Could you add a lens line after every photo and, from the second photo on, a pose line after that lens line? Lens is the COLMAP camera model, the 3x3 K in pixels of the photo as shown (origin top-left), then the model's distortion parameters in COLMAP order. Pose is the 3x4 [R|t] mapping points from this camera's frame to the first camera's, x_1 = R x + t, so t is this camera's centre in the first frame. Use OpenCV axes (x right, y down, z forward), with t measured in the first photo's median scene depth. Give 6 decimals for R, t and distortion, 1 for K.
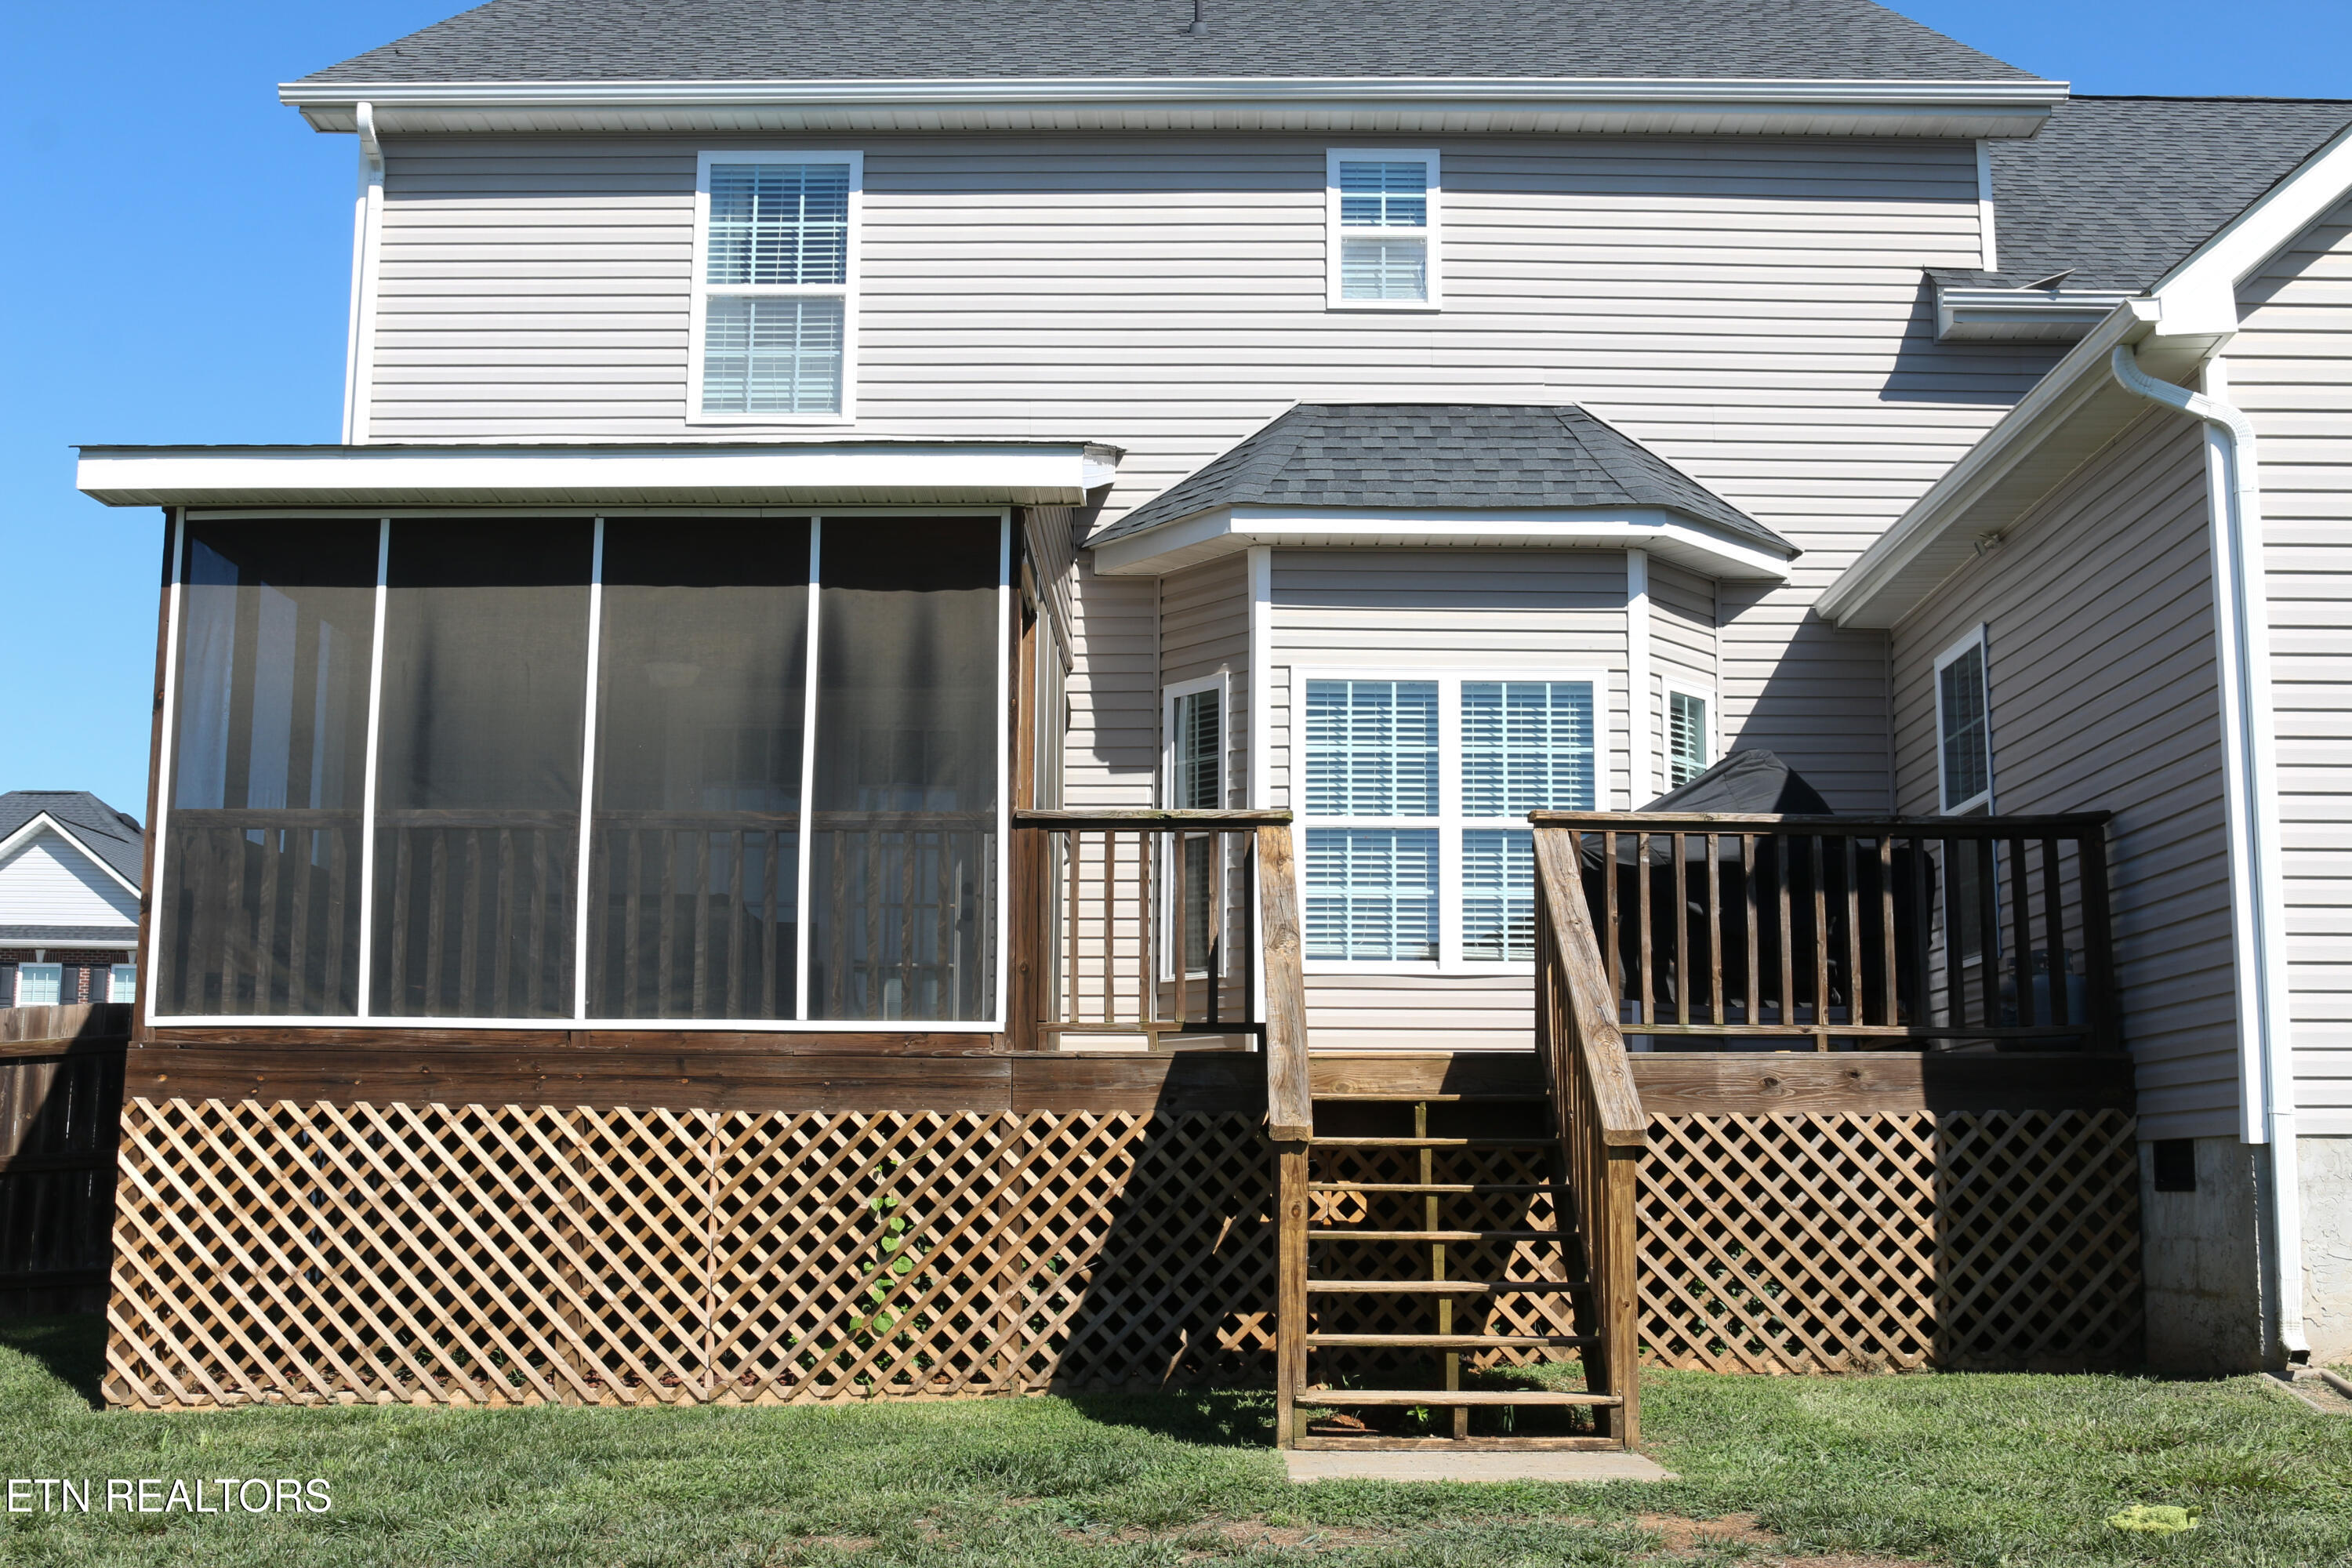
lens RADIAL K [[2719.5, 0, 1173.2], [0, 2719.5, 779.6], [0, 0, 1]] dist [-0.073623, 0.000000]
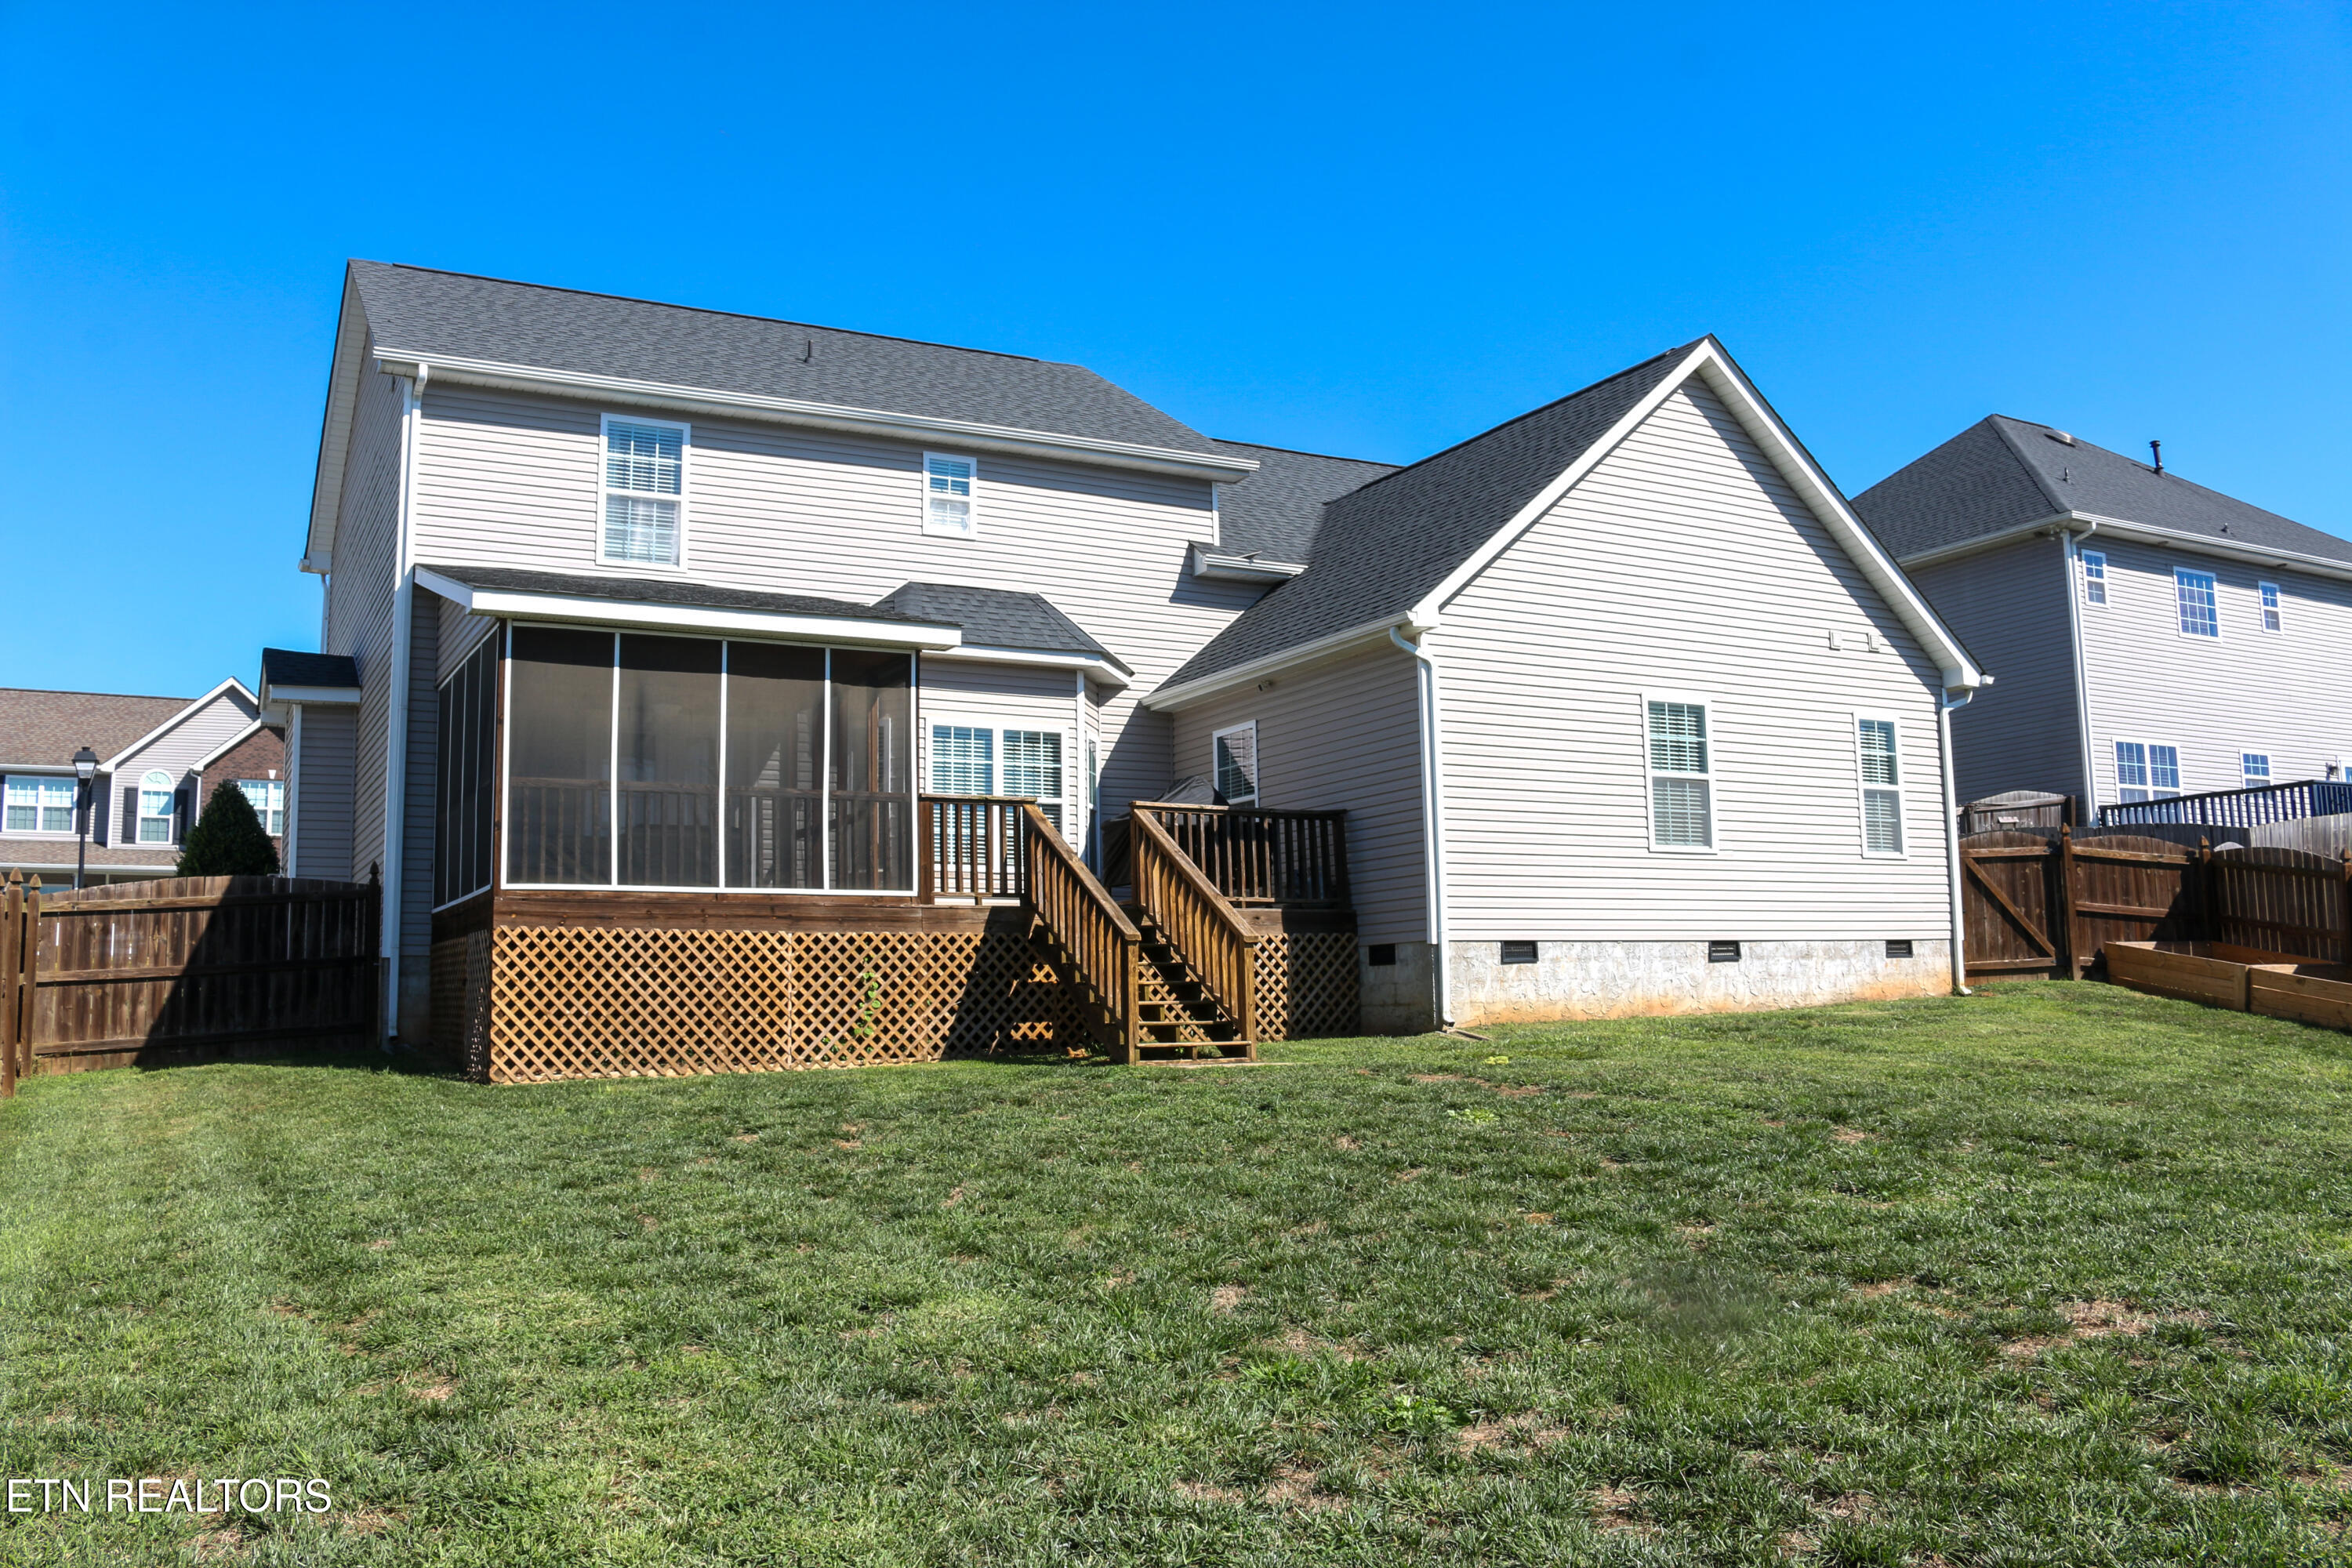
lens RADIAL K [[1920.6, 0, 1177.5], [0, 1920.6, 772.7], [0, 0, 1]] dist [-0.158178, 0.129367]
pose [[0.872126, 0.040441, 0.487607, -0.624353], [-0.048335, 0.998825, 0.003611, -0.020041], [-0.486888, -0.026718, 0.873056, -0.419827]]
